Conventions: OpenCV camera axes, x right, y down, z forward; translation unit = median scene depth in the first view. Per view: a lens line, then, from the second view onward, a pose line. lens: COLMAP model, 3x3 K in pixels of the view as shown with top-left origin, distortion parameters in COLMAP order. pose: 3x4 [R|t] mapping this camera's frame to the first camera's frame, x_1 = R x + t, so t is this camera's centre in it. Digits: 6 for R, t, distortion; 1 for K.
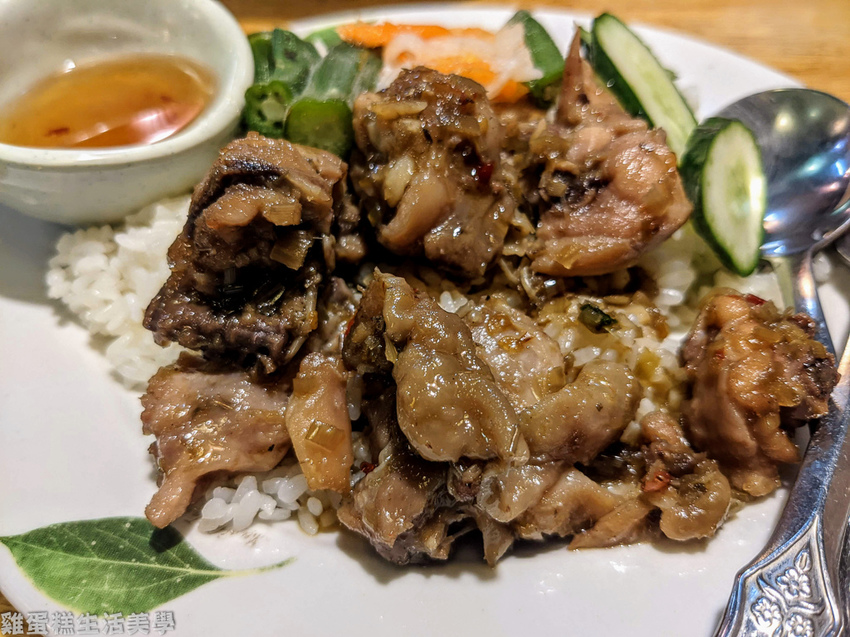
lens RADIAL K [[644.9, 0, 425.0], [0, 644.9, 318.5], [0, 0, 1]] dist [-0.039337, -0.004115]
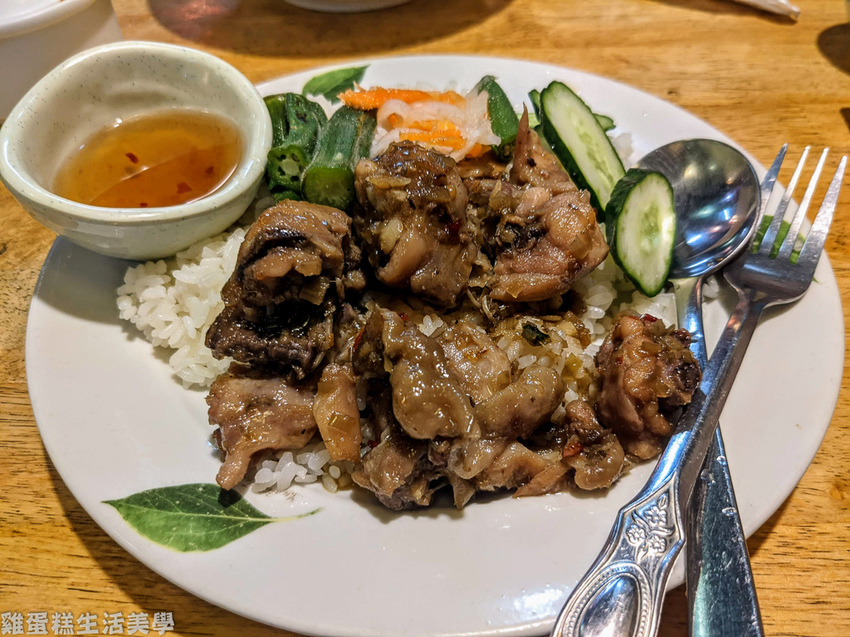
lens RADIAL K [[672.5, 0, 448.1], [0, 672.5, 320.8], [0, 0, 1]] dist [0.009077, -0.046947]
pose [[0.998911, -0.013202, 0.044753, 0.014588], [0.010554, 0.998209, 0.058889, -0.122890], [-0.045450, -0.058352, 0.997261, -0.466196]]
